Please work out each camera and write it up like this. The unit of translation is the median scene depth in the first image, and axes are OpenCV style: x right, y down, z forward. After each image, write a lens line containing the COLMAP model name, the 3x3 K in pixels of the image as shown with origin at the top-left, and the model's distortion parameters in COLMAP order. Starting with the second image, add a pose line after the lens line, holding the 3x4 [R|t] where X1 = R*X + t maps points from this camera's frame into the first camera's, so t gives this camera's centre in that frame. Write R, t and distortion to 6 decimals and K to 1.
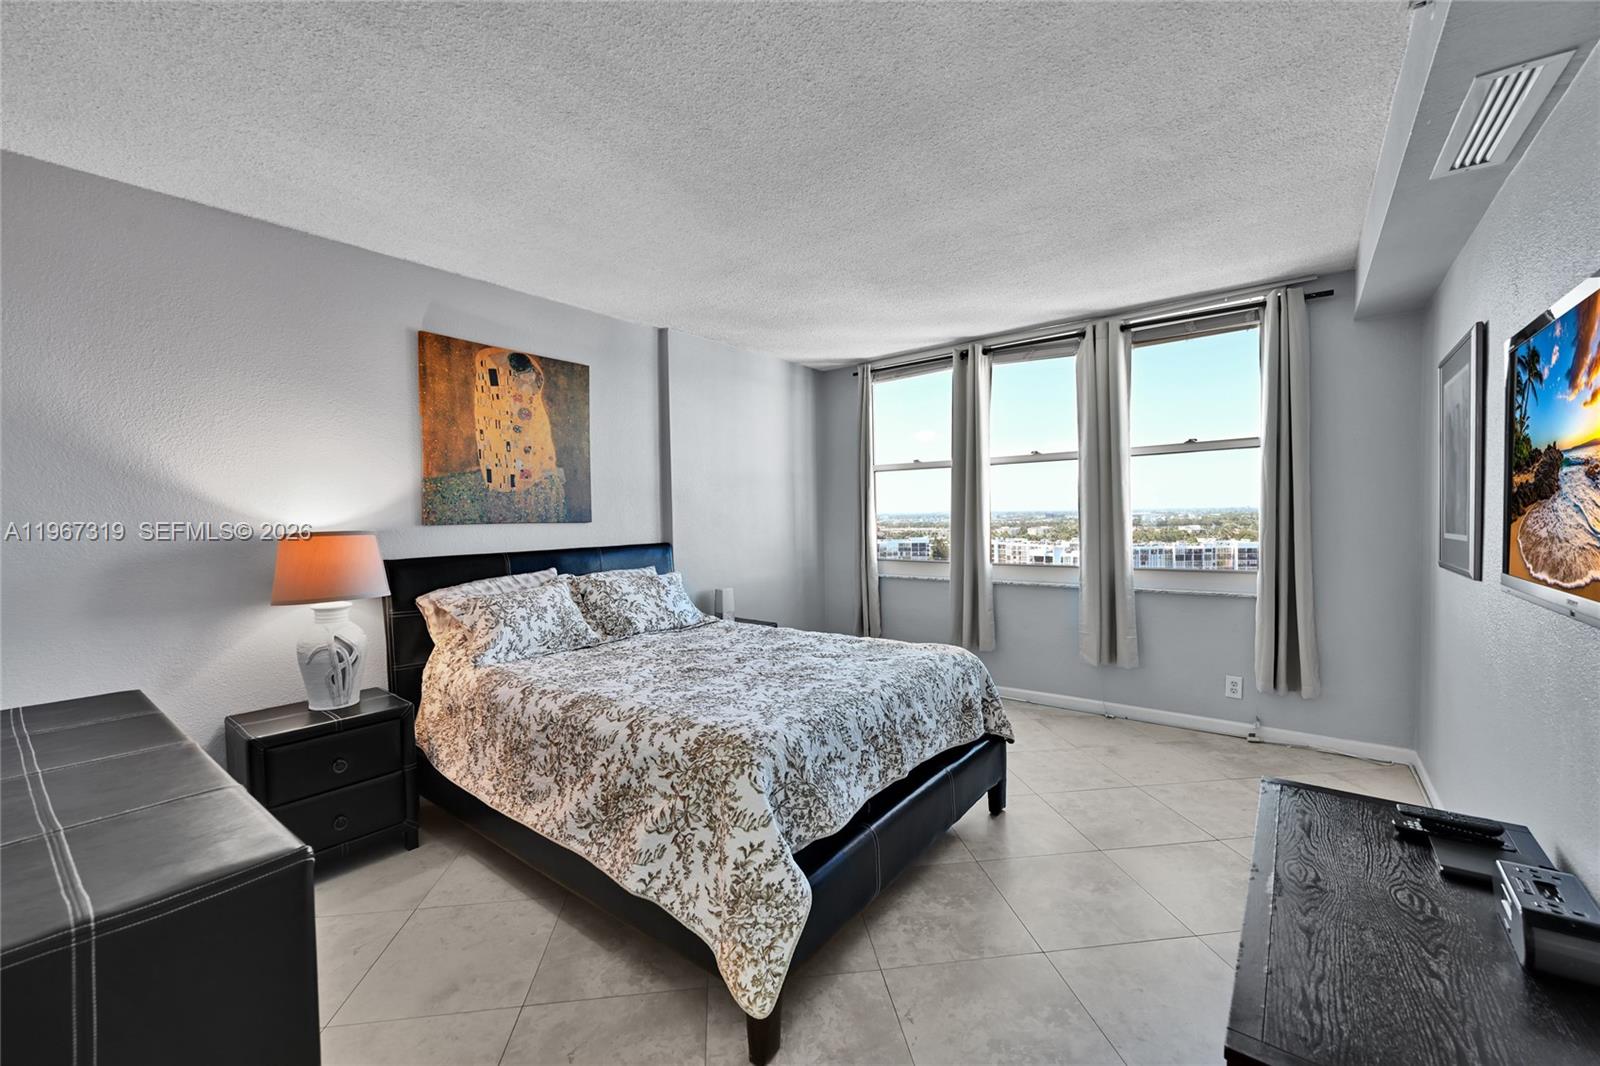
lens RADIAL K [[633.1, 0, 800.7], [0, 633.1, 525.5], [0, 0, 1]] dist [0.000360, -0.000570]
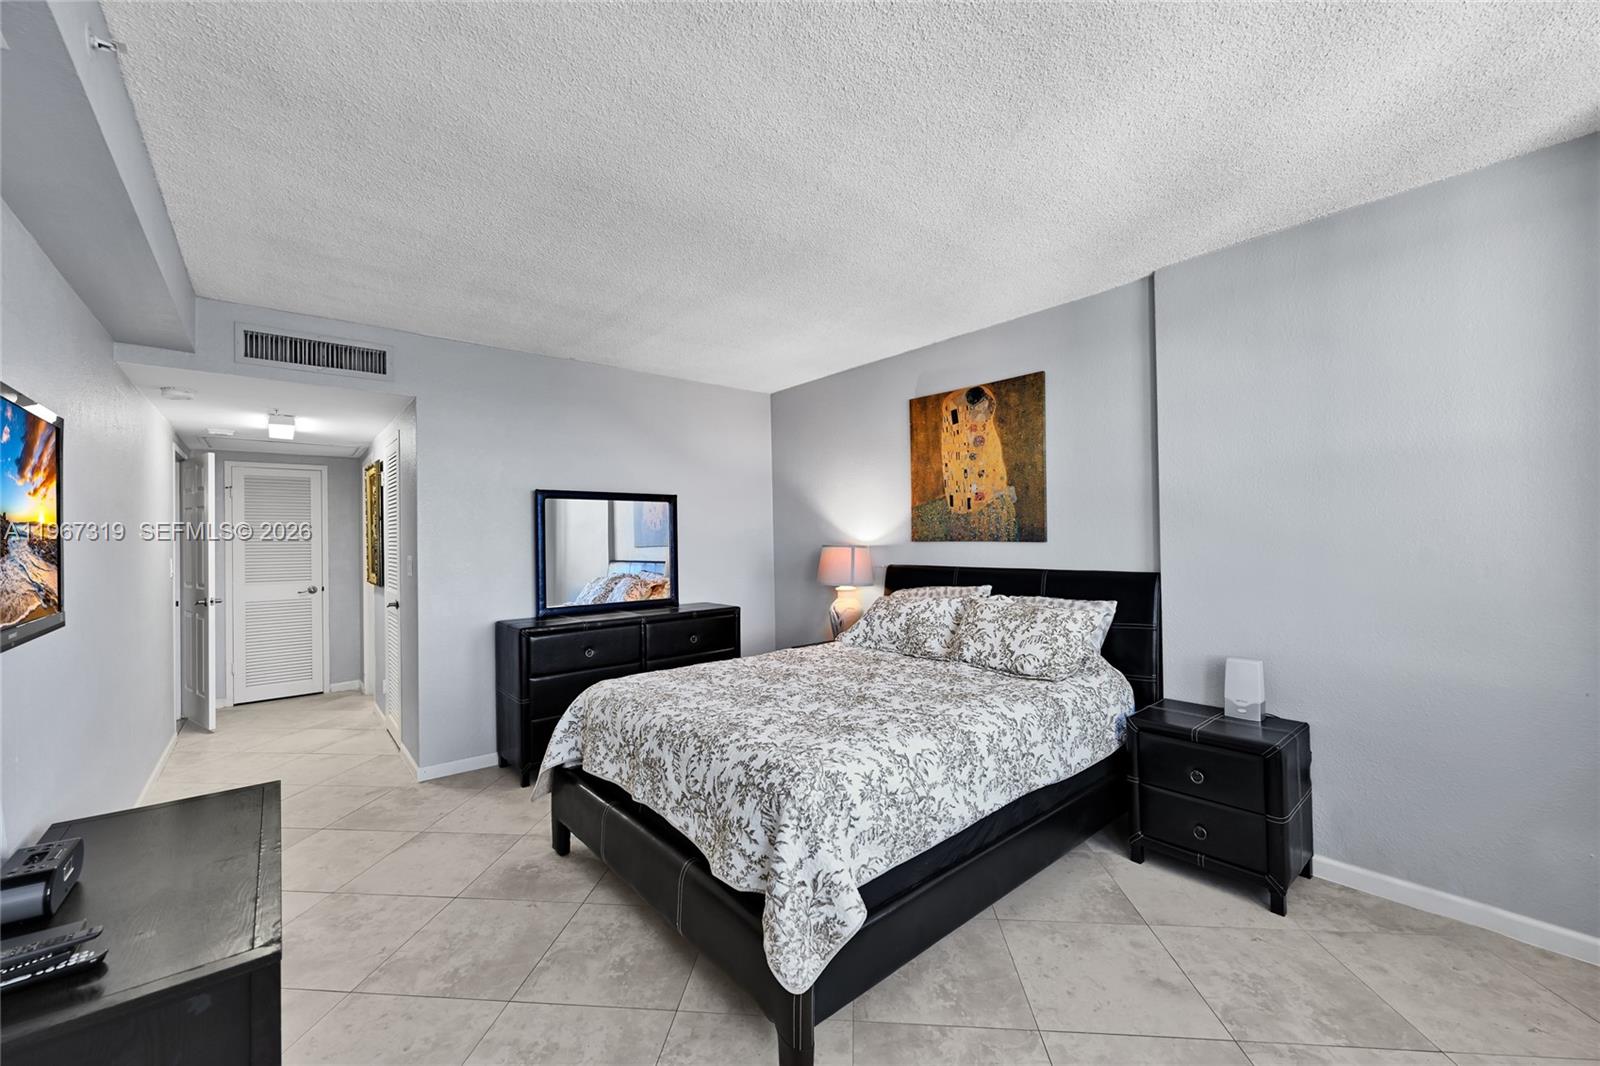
lens RADIAL K [[633.1, 0, 802.2], [0, 633.1, 536.9], [0, 0, 1]] dist [0.000360, -0.000570]
pose [[-0.198471, 0.022746, -0.979843, 0.705153], [0.003101, 0.999740, 0.022580, -0.037557], [0.980102, 0.001443, -0.198490, 0.927739]]
